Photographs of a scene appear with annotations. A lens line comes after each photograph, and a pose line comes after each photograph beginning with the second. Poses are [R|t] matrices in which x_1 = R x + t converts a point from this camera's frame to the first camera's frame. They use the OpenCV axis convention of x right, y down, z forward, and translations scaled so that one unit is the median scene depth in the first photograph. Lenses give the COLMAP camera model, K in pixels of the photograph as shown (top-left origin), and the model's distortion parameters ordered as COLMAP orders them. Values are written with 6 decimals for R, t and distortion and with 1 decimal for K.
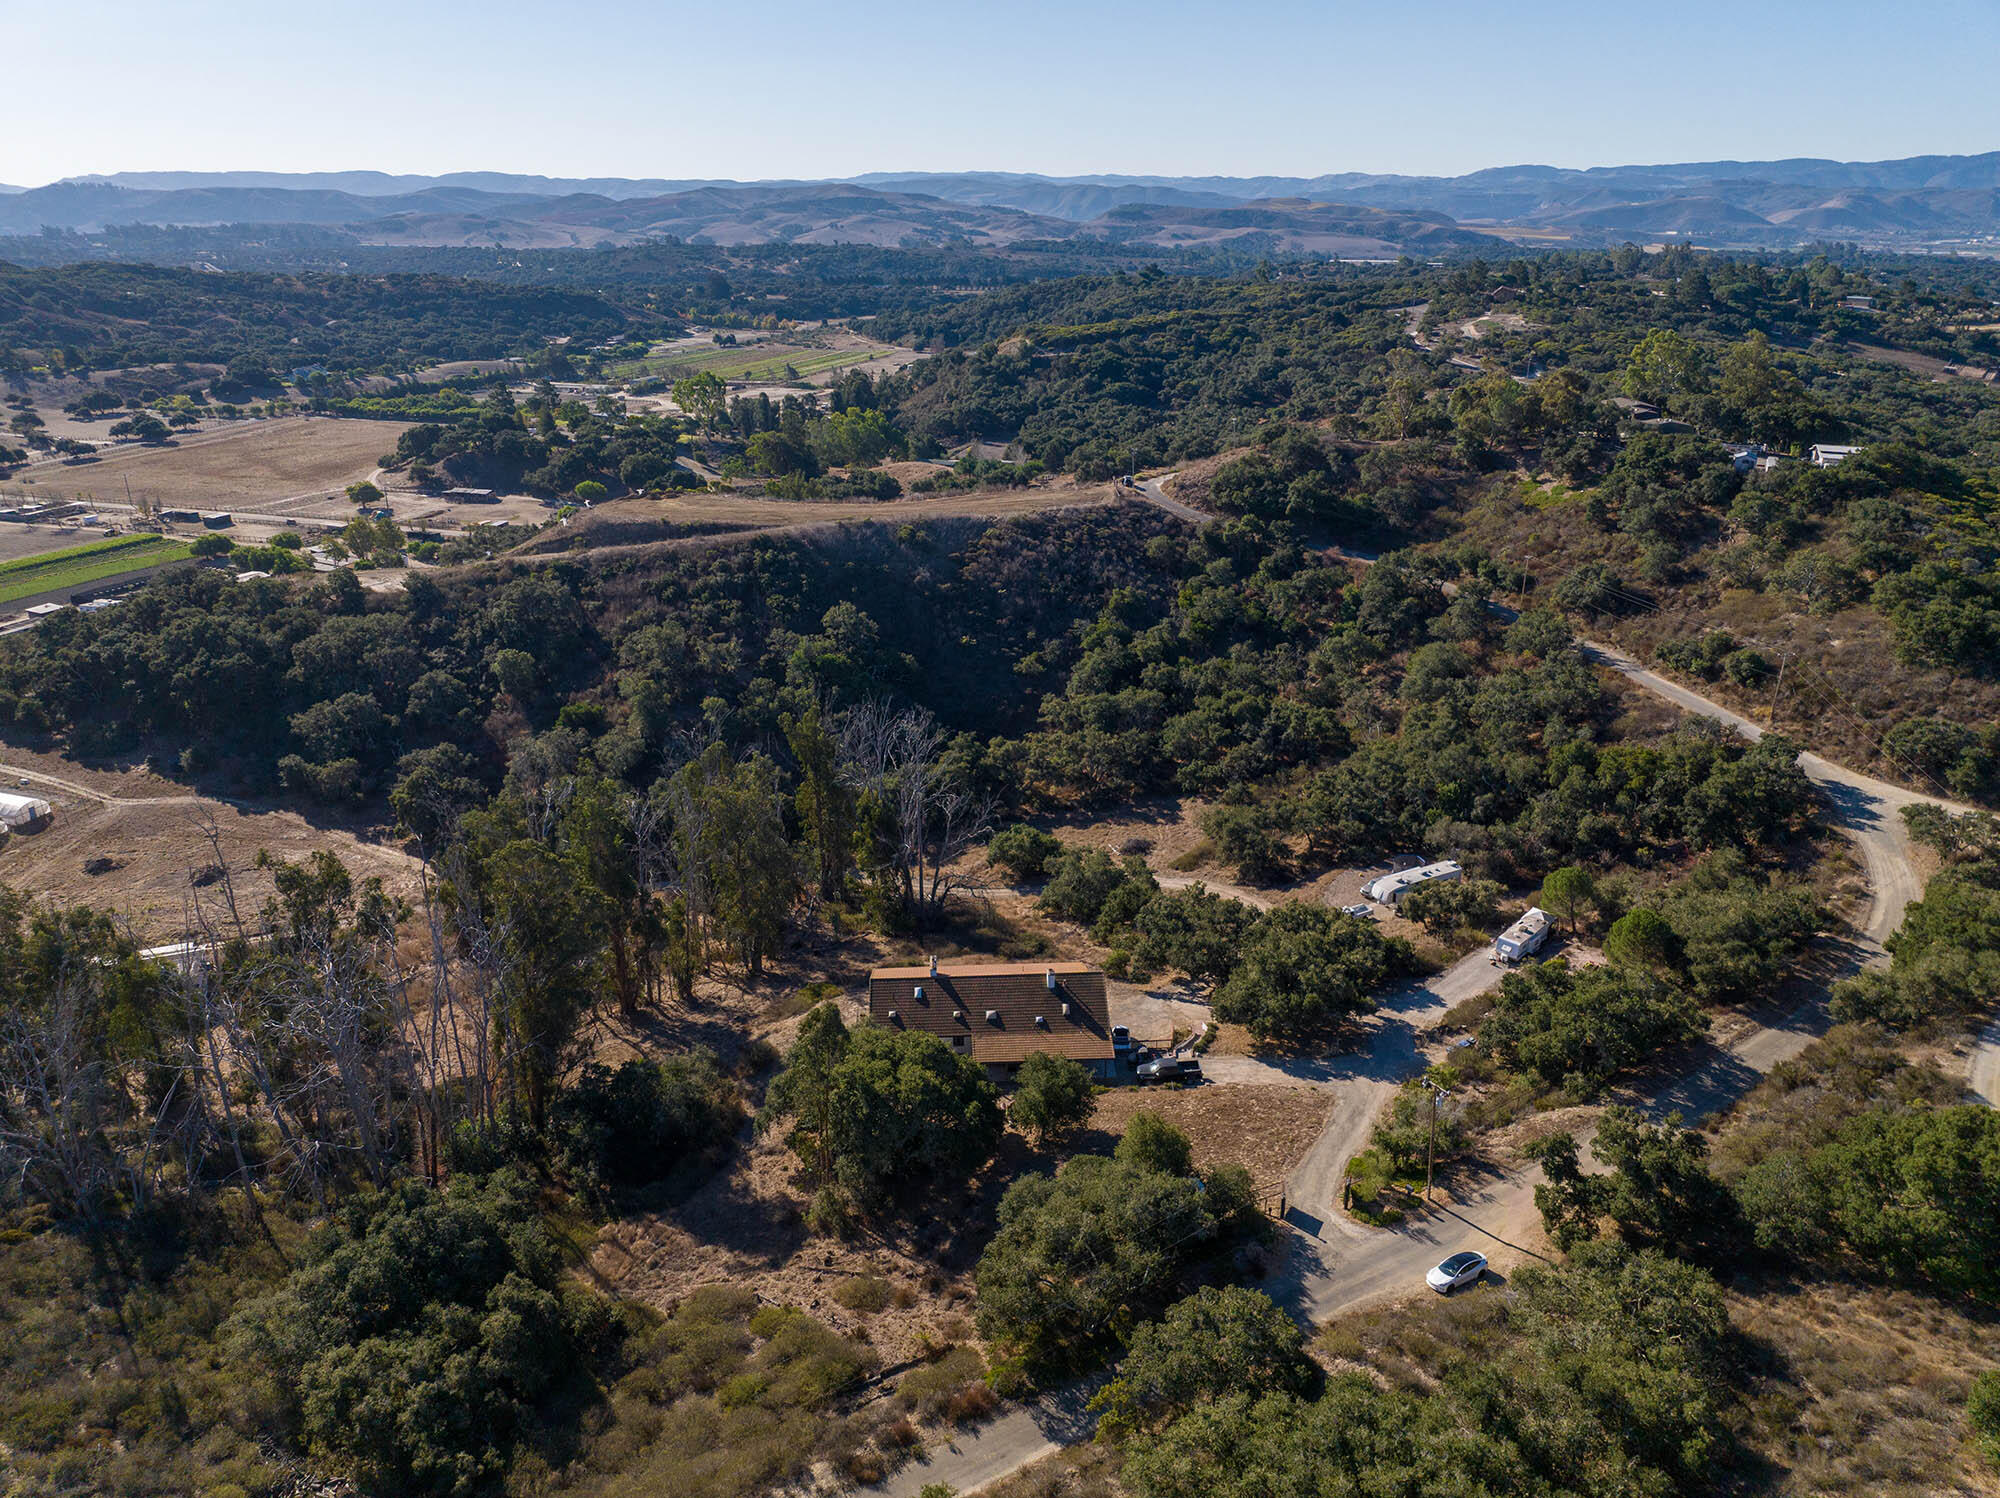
lens RADIAL K [[1371.1, 0, 1000.0], [0, 1371.1, 749.0], [0, 0, 1]] dist [-0.034281, -0.002193]
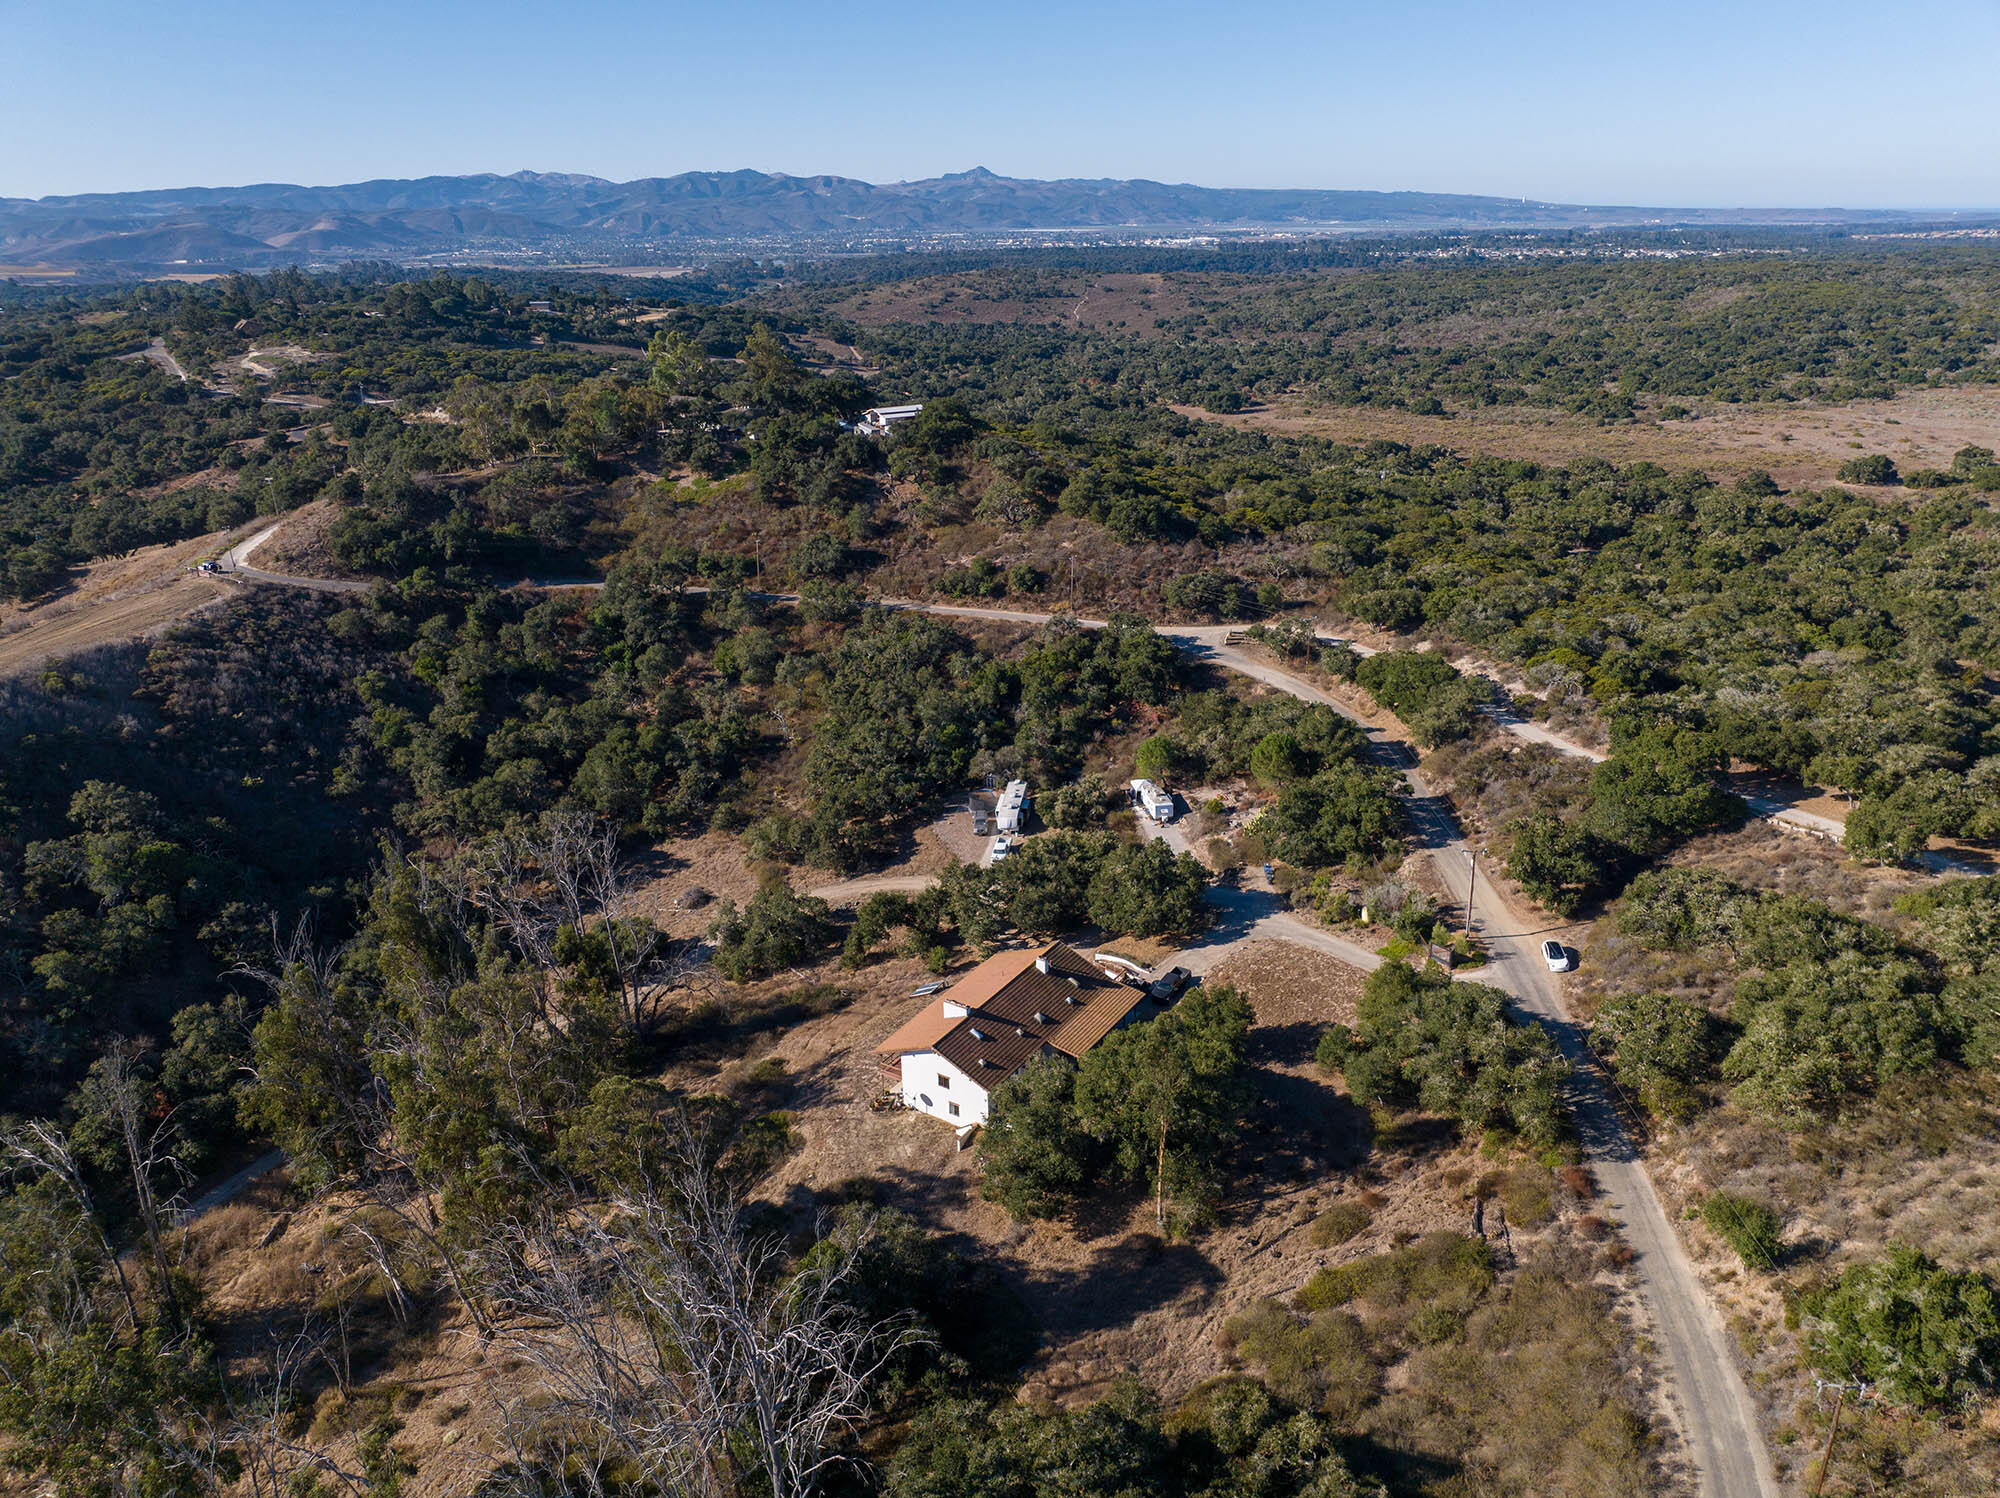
lens RADIAL K [[1371.1, 0, 1000.0], [0, 1371.1, 749.0], [0, 0, 1]] dist [-0.034281, -0.002193]
pose [[0.593809, -0.300121, 0.746538, -0.822561], [0.312477, 0.941021, 0.129758, -0.150350], [-0.741451, 0.156224, 0.652568, 0.385880]]
